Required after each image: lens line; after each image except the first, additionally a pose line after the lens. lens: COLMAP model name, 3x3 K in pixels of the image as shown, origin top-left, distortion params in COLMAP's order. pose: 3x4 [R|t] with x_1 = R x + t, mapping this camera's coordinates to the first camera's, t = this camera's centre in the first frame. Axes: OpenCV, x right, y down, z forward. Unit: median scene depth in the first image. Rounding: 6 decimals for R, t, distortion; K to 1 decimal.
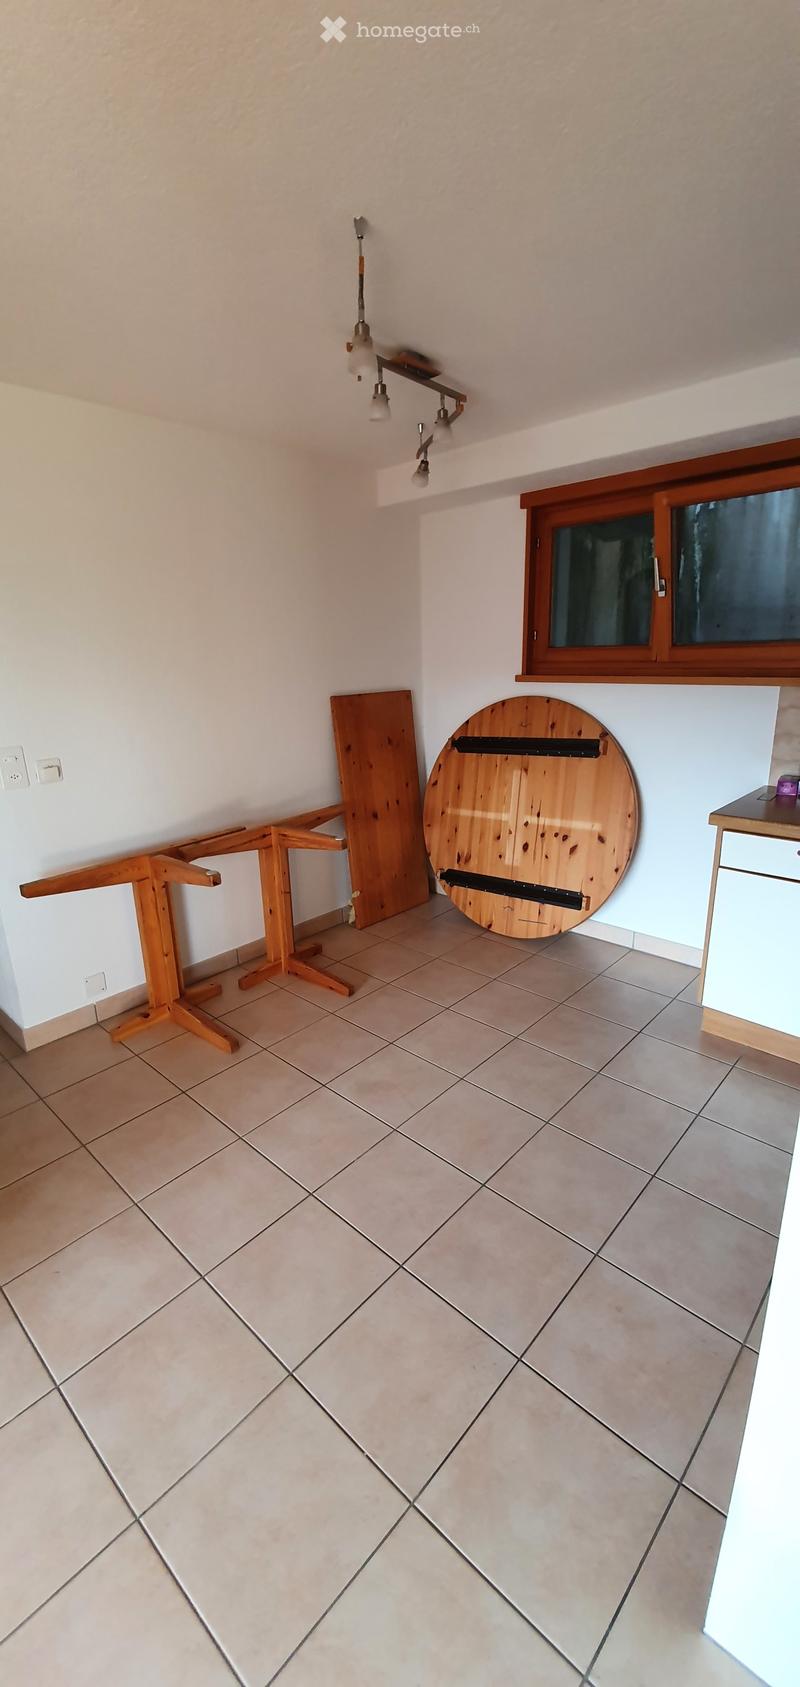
lens RADIAL K [[676.7, 0, 417.7], [0, 676.7, 838.9], [0, 0, 1]] dist [-0.013184, -0.001308]
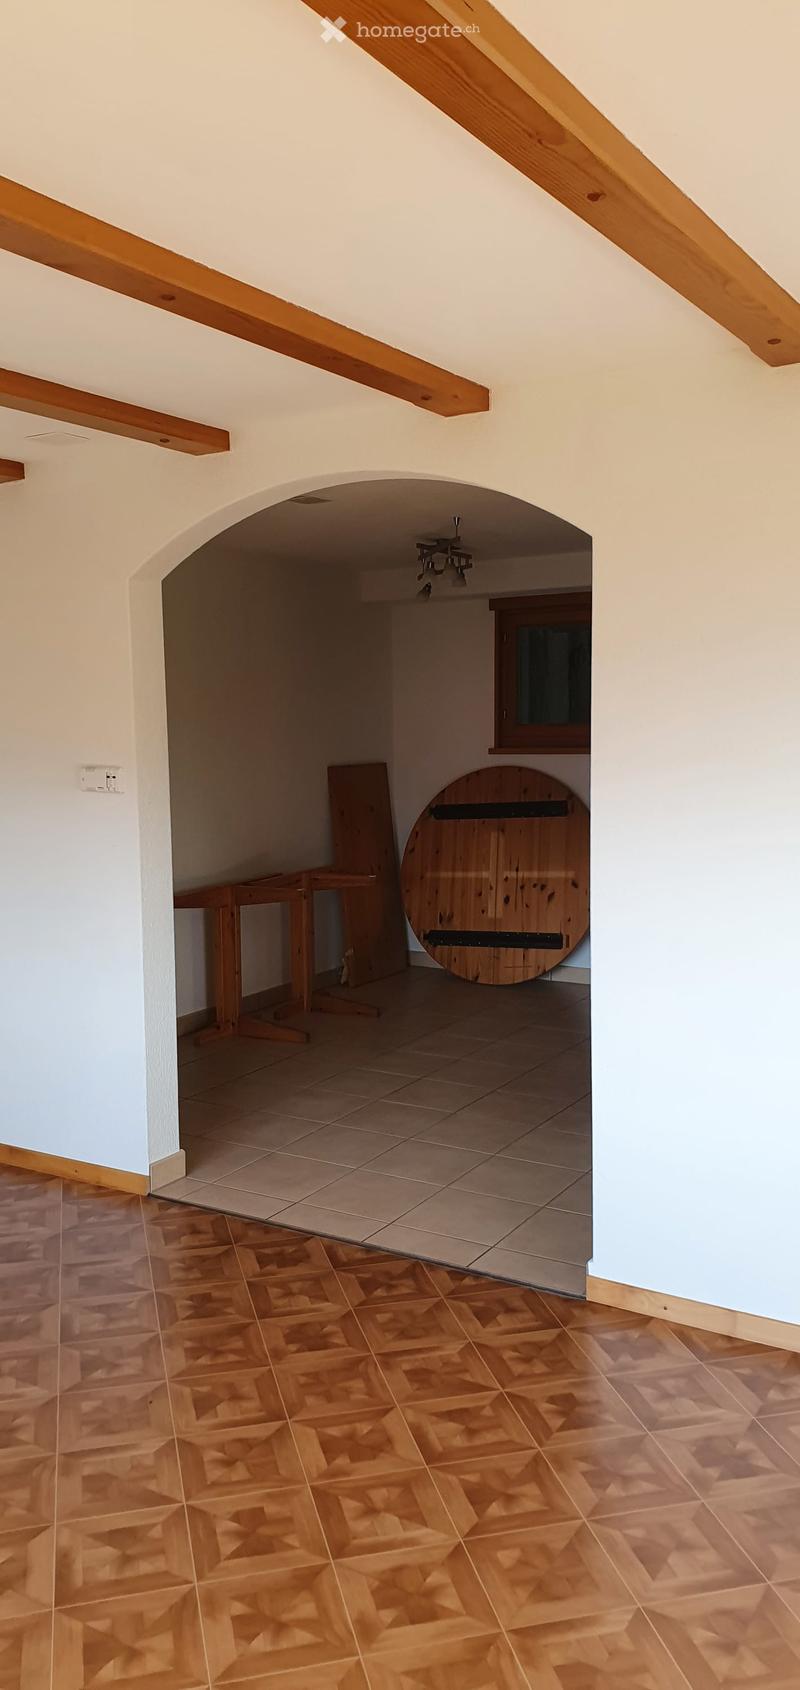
lens RADIAL K [[1285.4, 0, 395.1], [0, 1285.4, 828.8], [0, 0, 1]] dist [0.074214, 0.000568]
pose [[0.983692, -0.013760, 0.179332, -0.406515], [0.047265, 0.981803, -0.183929, 0.284515], [-0.173538, 0.189406, 0.966442, -1.046724]]
